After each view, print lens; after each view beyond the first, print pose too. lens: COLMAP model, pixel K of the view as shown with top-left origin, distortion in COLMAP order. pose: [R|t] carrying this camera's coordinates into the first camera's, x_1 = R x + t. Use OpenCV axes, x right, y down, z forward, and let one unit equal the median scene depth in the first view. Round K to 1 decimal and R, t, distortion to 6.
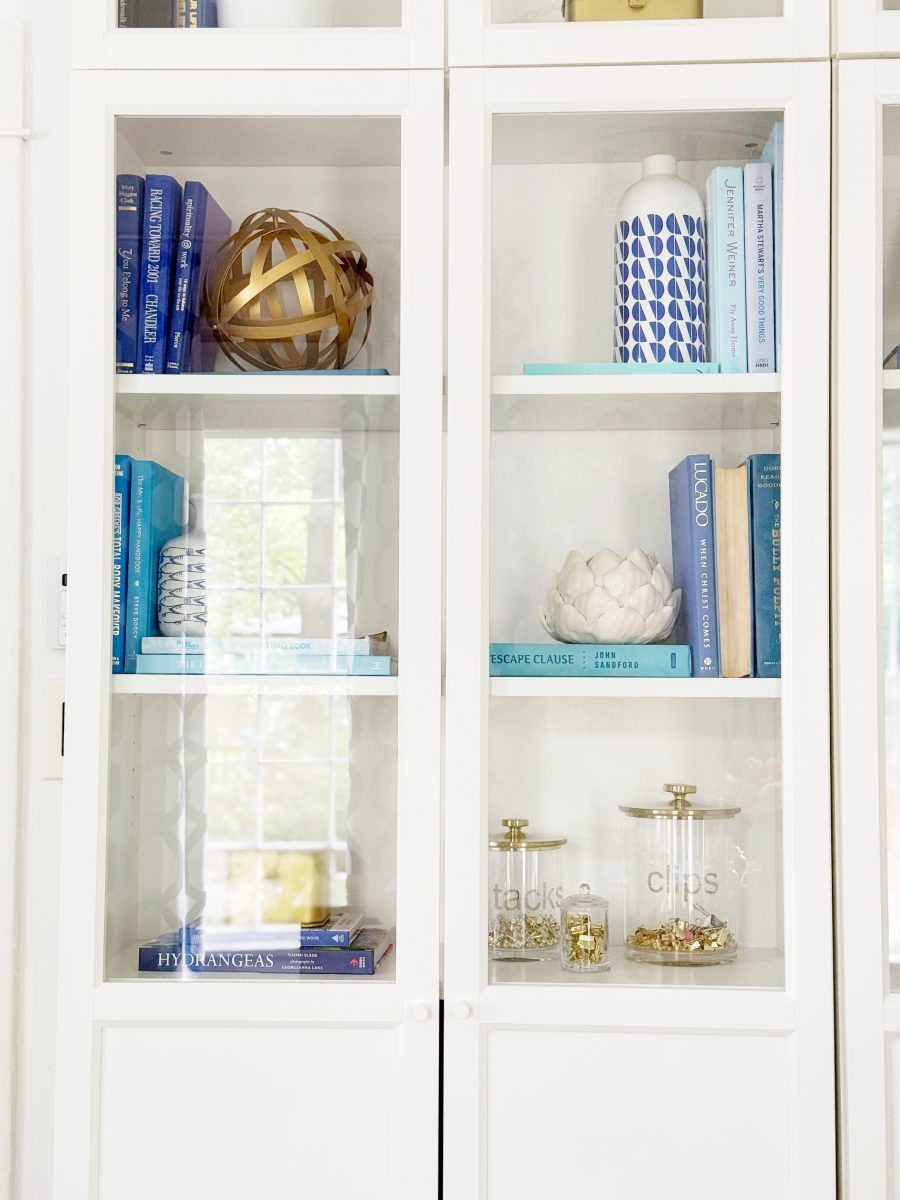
lens RADIAL K [[1414.7, 0, 451.7], [0, 1414.7, 614.5], [0, 0, 1]] dist [0.133733, 0.011698]
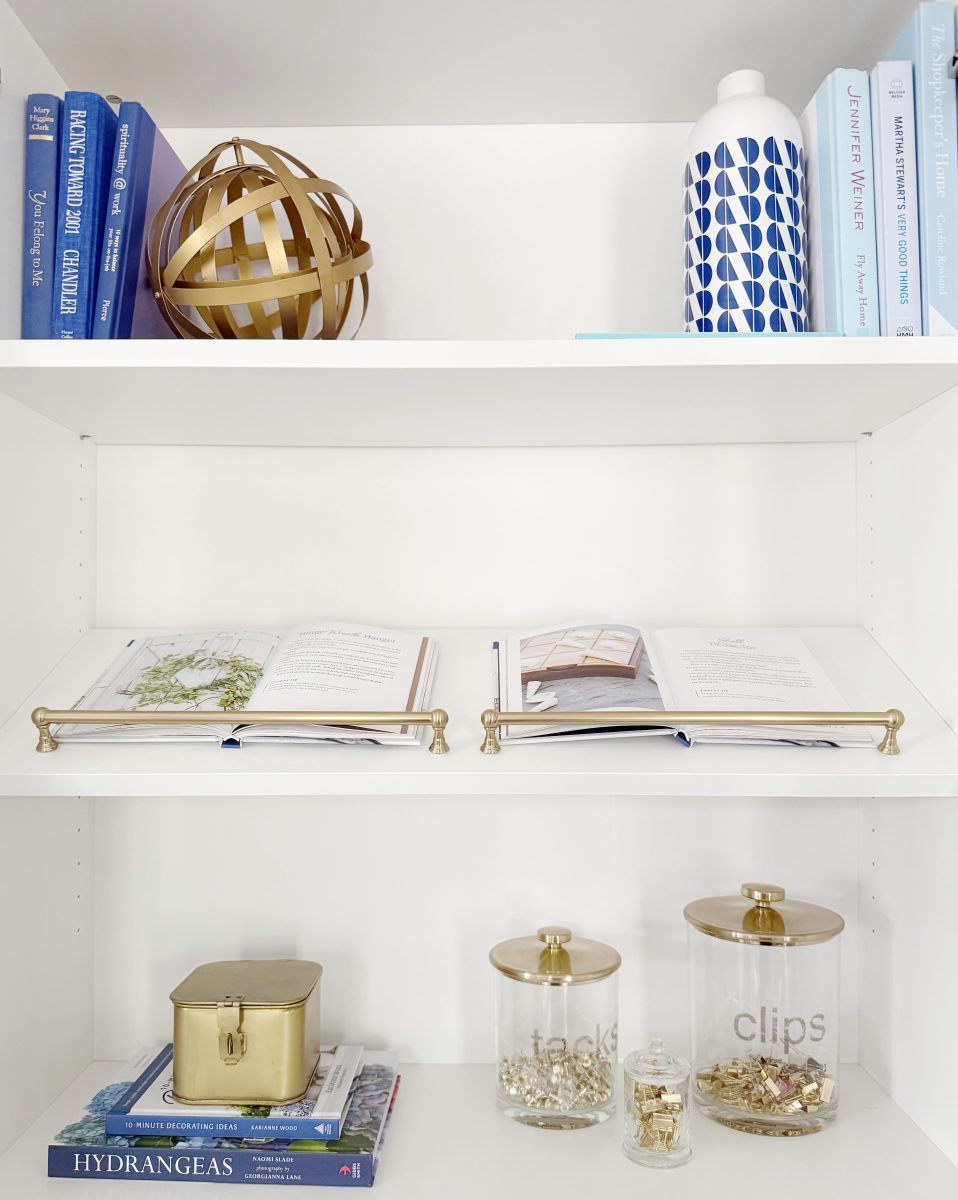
lens RADIAL K [[903.2, 0, 467.3], [0, 903.2, 641.8], [0, 0, 1]] dist [-0.000640, -0.002286]
pose [[0.999614, -0.005157, 0.027299, -0.017353], [0.004478, 0.999681, 0.024866, -0.030491], [-0.027419, -0.024734, 0.999318, 0.527699]]
